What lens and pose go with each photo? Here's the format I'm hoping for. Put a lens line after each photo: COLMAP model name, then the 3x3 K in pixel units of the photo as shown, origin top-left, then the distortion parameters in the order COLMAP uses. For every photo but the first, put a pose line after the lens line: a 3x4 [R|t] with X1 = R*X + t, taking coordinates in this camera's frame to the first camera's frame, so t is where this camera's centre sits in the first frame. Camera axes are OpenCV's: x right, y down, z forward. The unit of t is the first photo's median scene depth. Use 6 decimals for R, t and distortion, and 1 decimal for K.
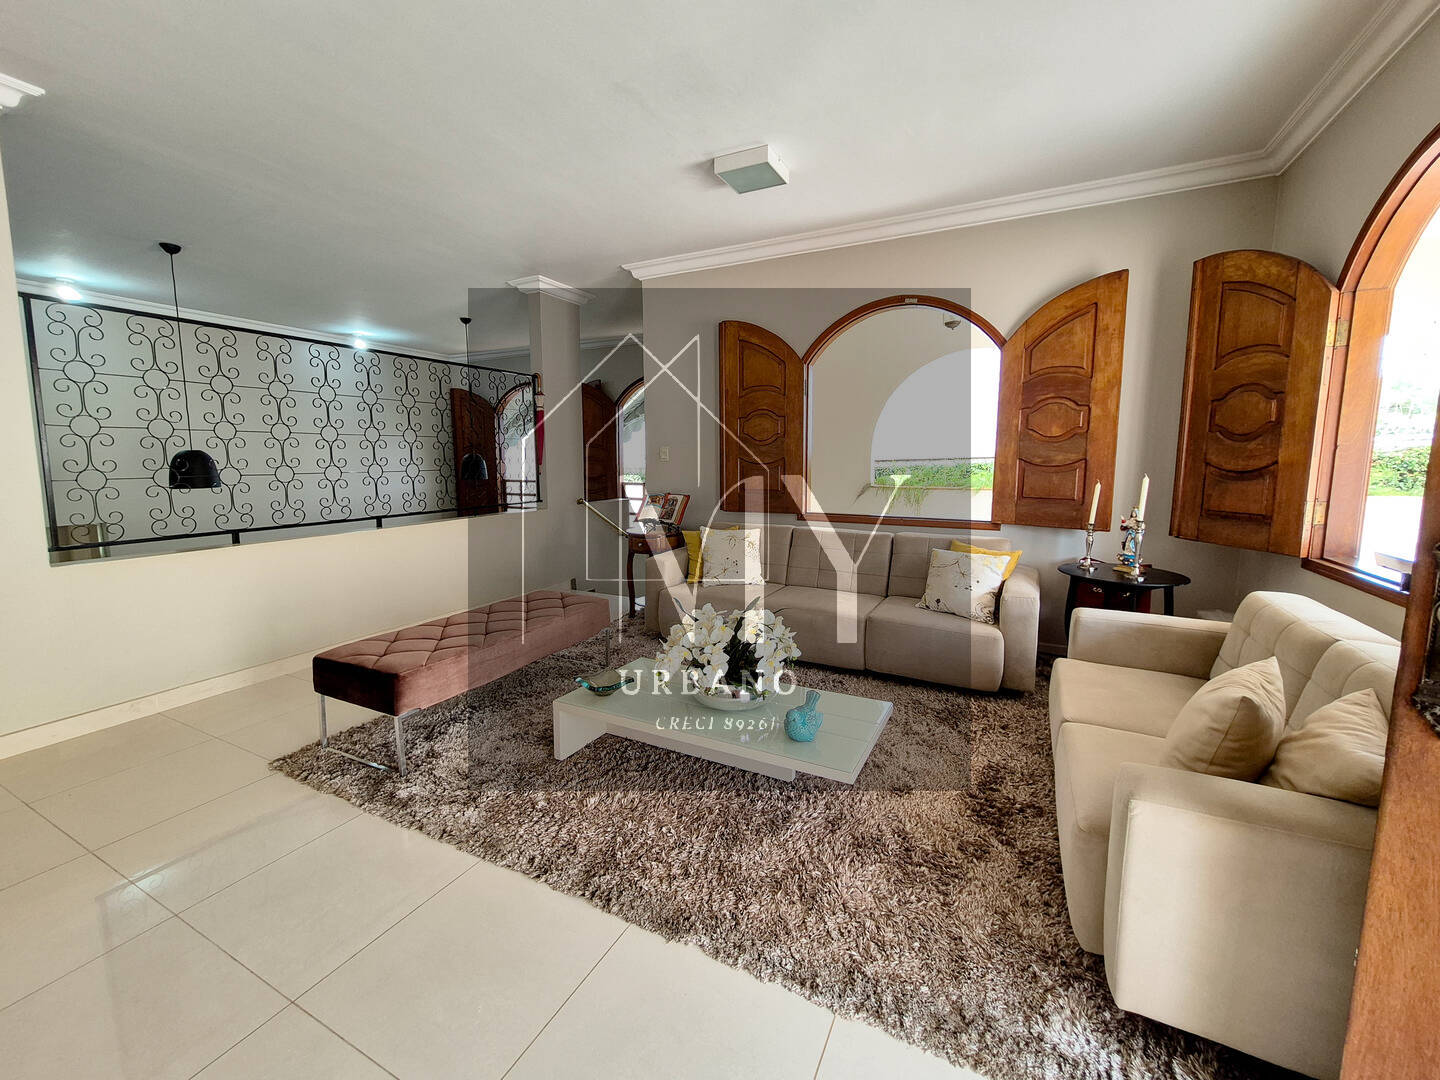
lens RADIAL K [[571.9, 0, 720.8], [0, 571.9, 532.5], [0, 0, 1]] dist [0.000228, 0.000165]
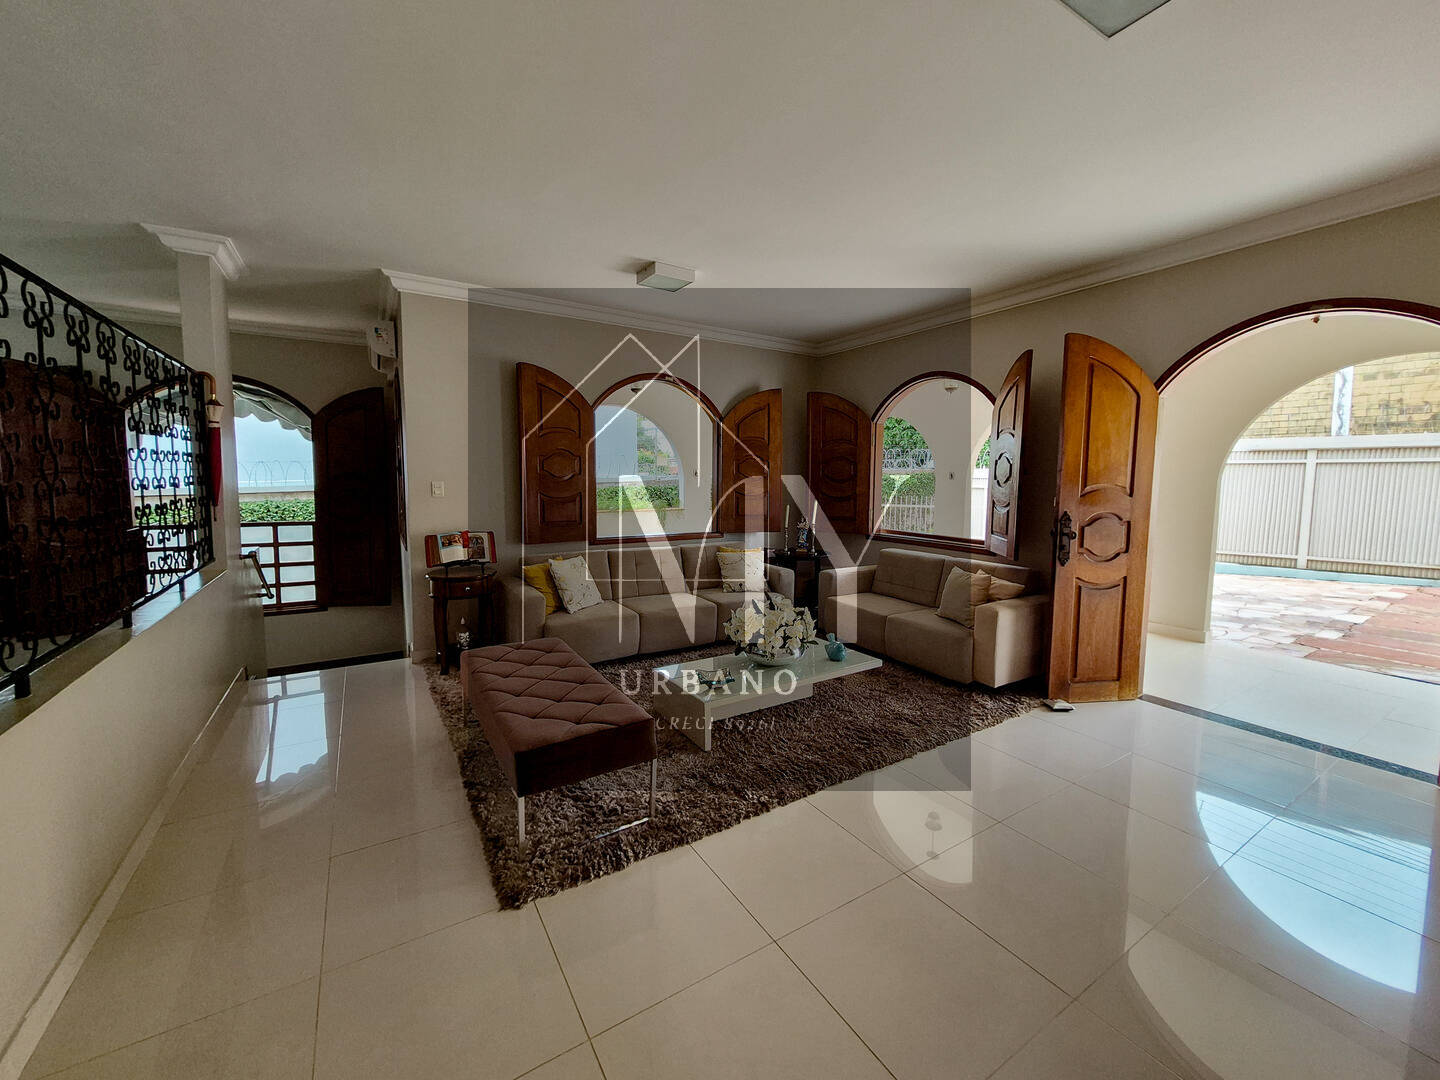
lens RADIAL K [[571.9, 0, 720.8], [0, 571.9, 532.5], [0, 0, 1]] dist [0.000228, 0.000165]
pose [[0.516262, -0.075472, 0.853099, -1.084943], [0.110549, 0.993649, 0.021006, -0.067060], [-0.849266, 0.083464, 0.521326, 0.263944]]
